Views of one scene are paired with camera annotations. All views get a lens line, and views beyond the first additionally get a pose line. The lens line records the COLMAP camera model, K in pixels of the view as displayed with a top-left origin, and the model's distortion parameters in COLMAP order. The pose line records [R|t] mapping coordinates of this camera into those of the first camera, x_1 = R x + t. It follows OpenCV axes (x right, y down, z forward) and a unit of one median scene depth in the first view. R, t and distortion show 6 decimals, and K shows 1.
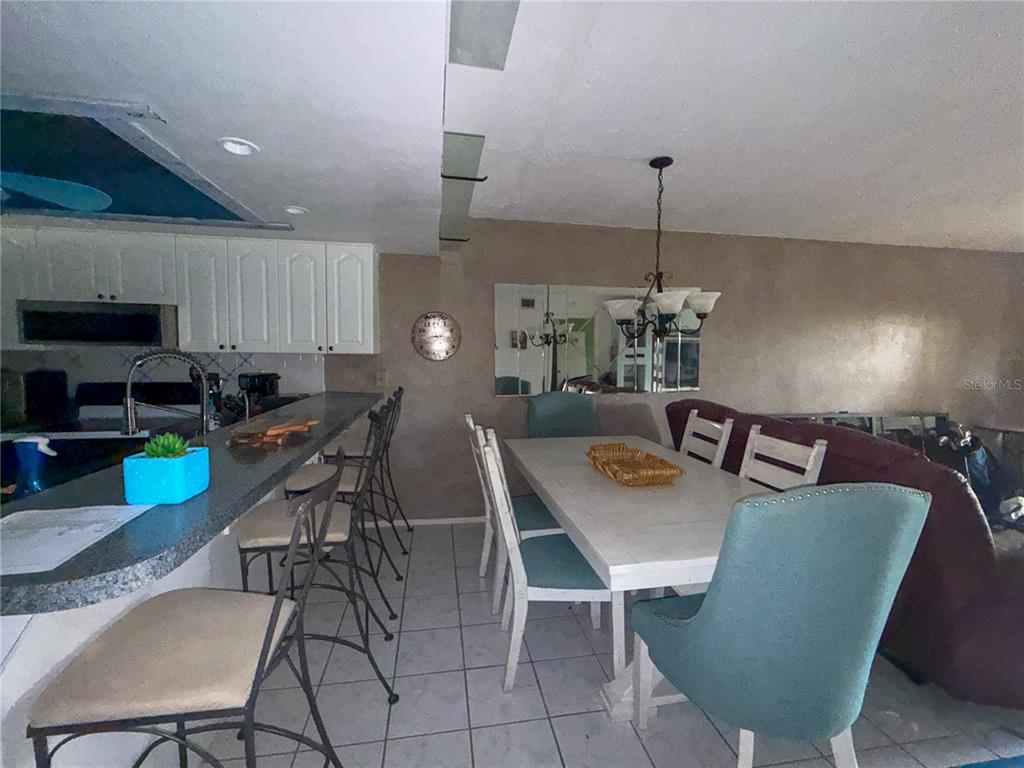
lens RADIAL K [[425.7, 0, 511.0], [0, 425.7, 383.1], [0, 0, 1]] dist [-0.000135, 0.000109]
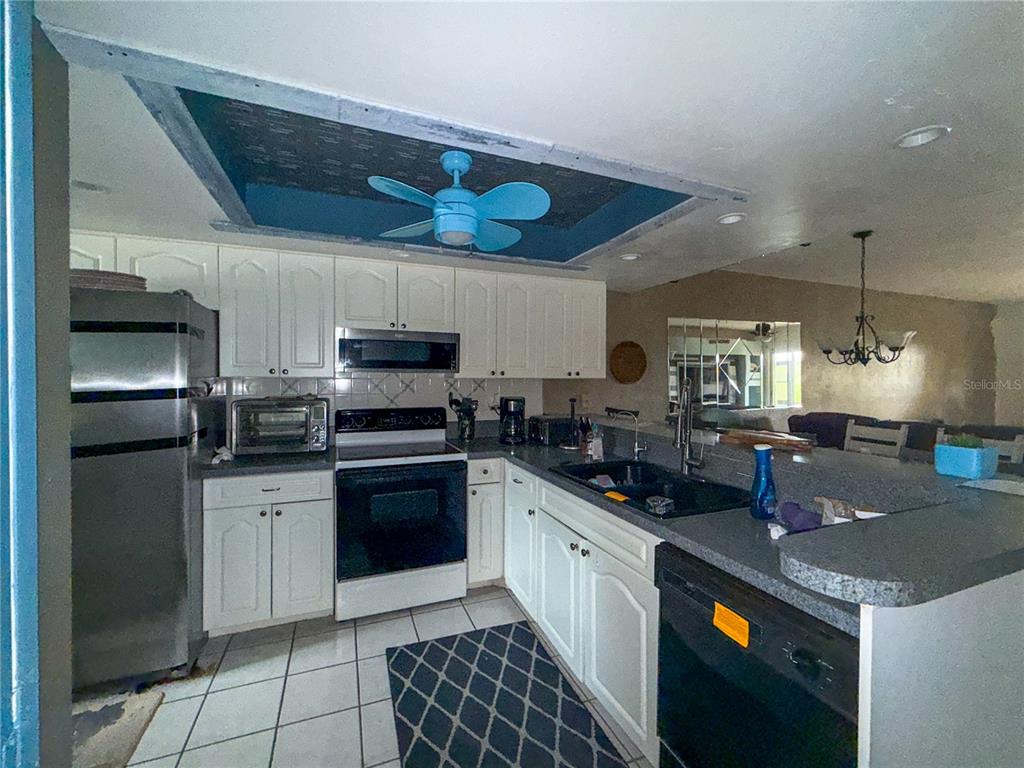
lens RADIAL K [[425.7, 0, 511.8], [0, 425.7, 381.5], [0, 0, 1]] dist [-0.000135, 0.000109]
pose [[0.978969, -0.010347, 0.203748, -0.892496], [0.022136, 0.998204, -0.055669, -0.003957], [-0.202806, 0.059009, 0.977439, -0.053617]]
